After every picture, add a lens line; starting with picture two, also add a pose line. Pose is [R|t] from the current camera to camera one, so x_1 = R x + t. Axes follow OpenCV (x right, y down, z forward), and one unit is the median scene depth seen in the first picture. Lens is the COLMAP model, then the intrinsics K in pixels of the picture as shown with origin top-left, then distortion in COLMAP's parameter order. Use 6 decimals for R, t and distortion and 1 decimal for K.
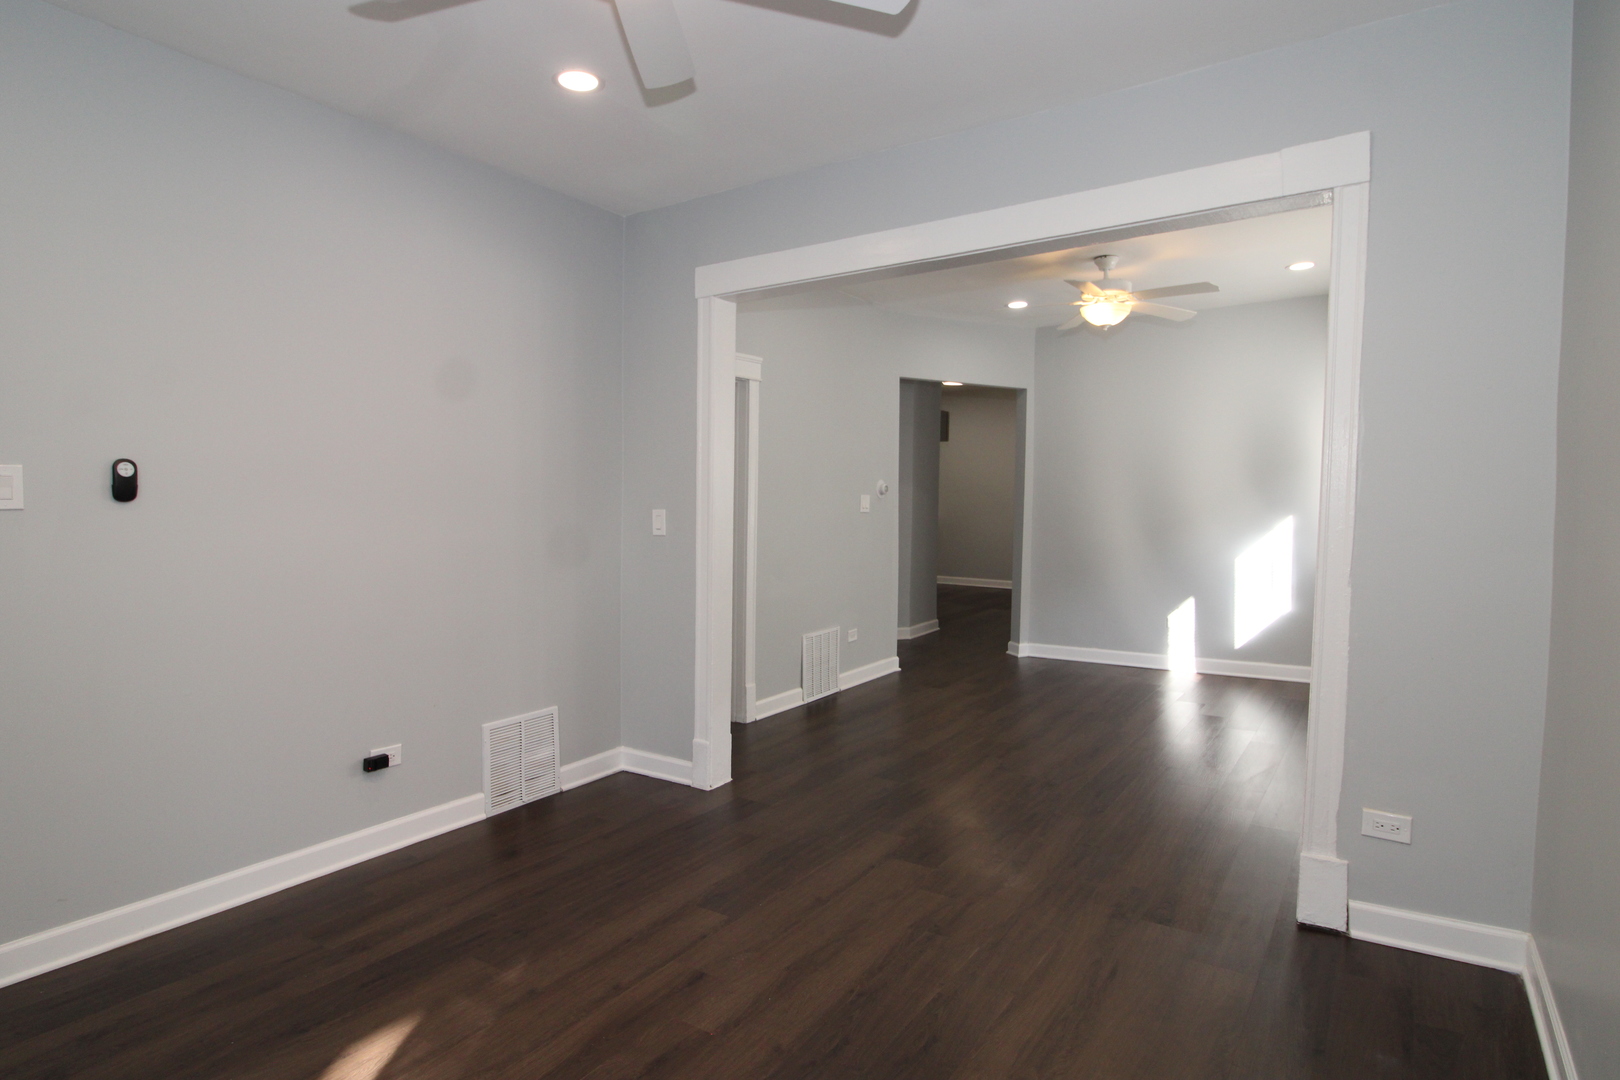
lens RADIAL K [[887.8, 0, 810.0], [0, 887.8, 540.0], [0, 0, 1]] dist [-0.001112, -0.000404]
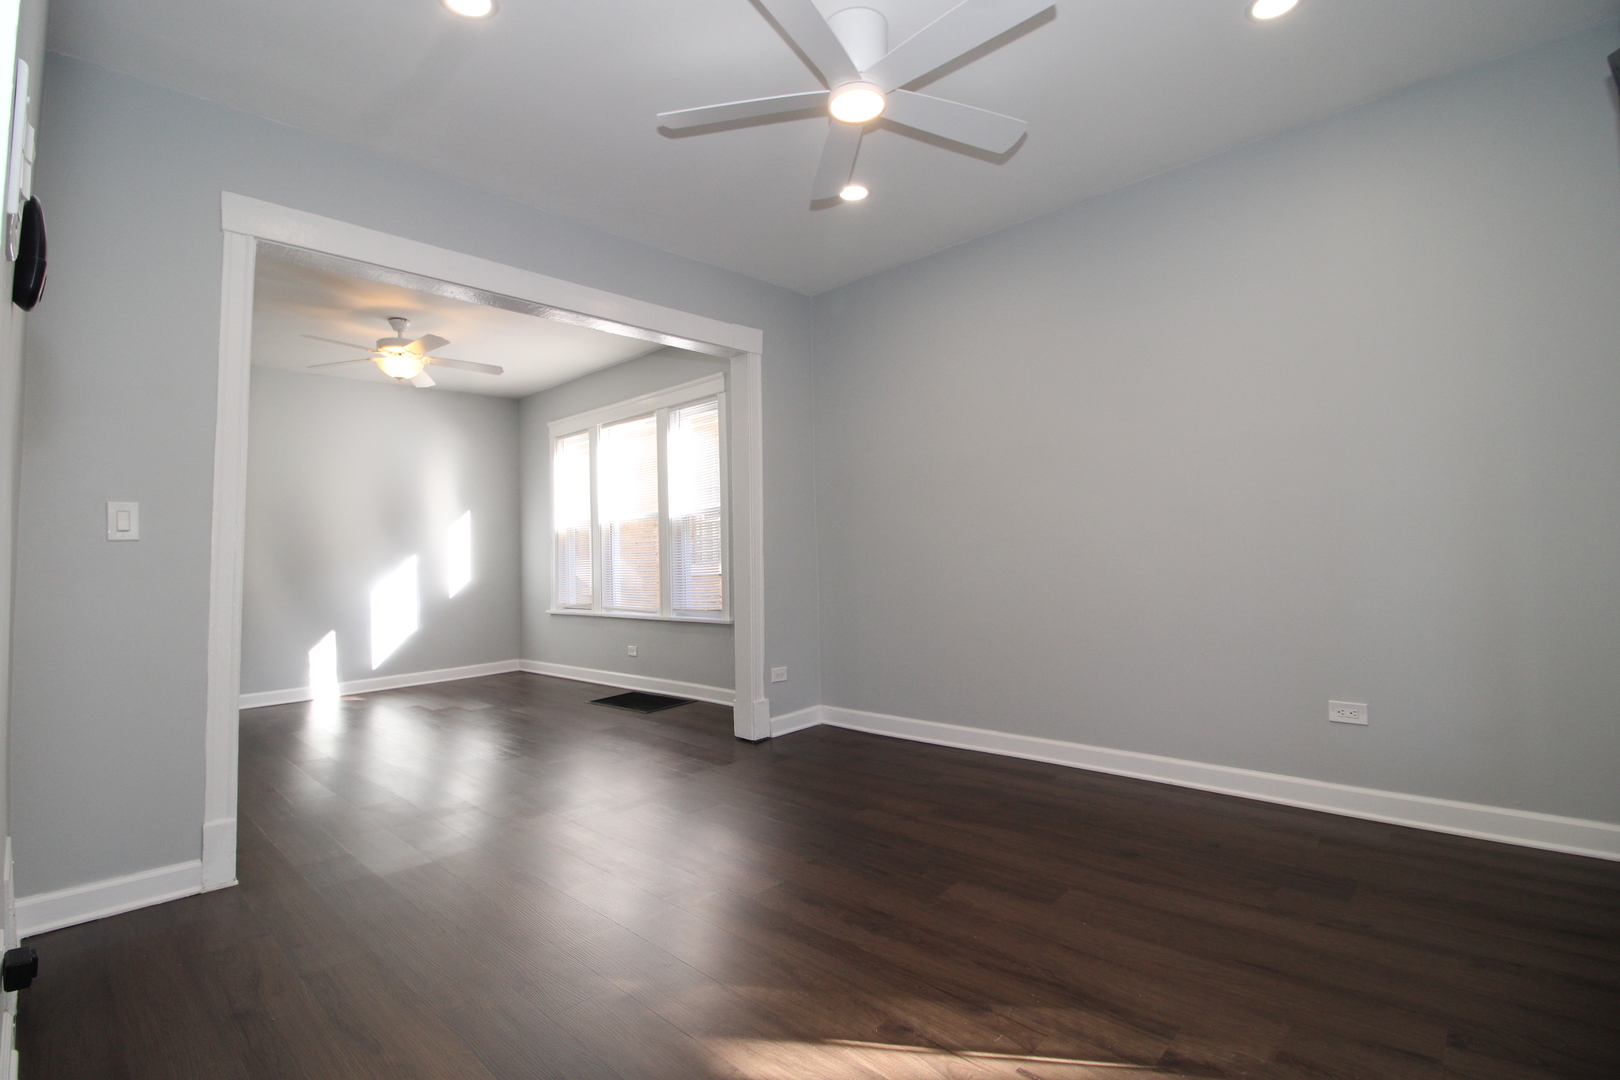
lens RADIAL K [[756.2, 0, 810.0], [0, 756.2, 540.0], [0, 0, 1]] dist [0.001331, 0.000224]
pose [[0.175360, 0.024872, 0.984190, -0.419703], [0.078912, 0.996109, -0.039234, 0.038077], [-0.981337, 0.084545, 0.172715, 0.251474]]
